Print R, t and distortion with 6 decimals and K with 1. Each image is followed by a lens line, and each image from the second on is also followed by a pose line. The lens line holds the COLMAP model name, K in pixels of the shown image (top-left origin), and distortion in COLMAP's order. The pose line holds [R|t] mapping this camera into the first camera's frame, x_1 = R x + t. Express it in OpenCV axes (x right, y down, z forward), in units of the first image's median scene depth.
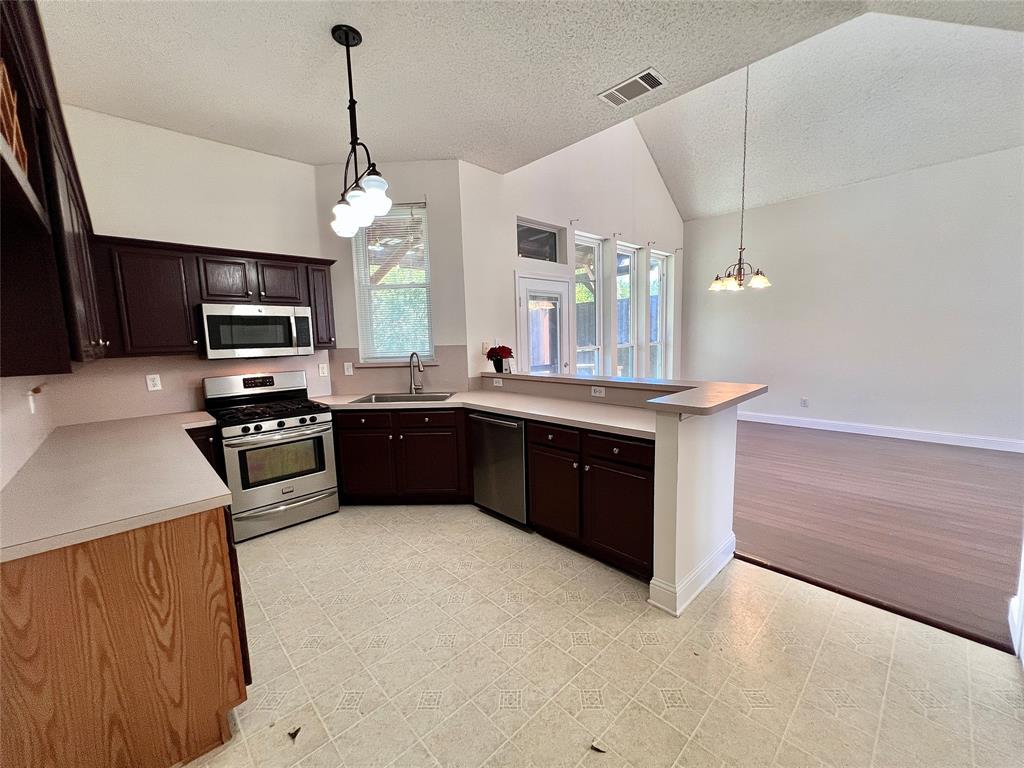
lens RADIAL K [[410.2, 0, 512.9], [0, 410.2, 385.8], [0, 0, 1]] dist [-0.001415, -0.000364]
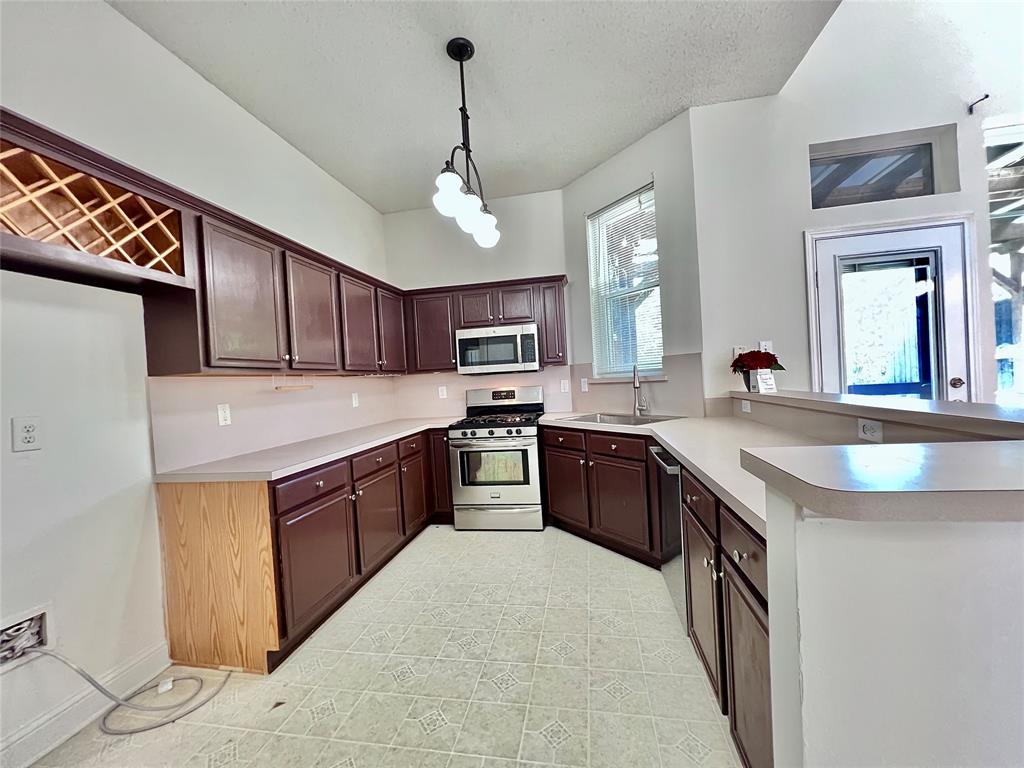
lens RADIAL K [[410.2, 0, 512.9], [0, 410.2, 385.8], [0, 0, 1]] dist [-0.001415, -0.000364]
pose [[0.588742, 0.005802, -0.808300, 0.313611], [-0.055904, 0.997872, -0.033556, 0.001914], [0.806386, 0.064943, 0.587813, 0.355435]]
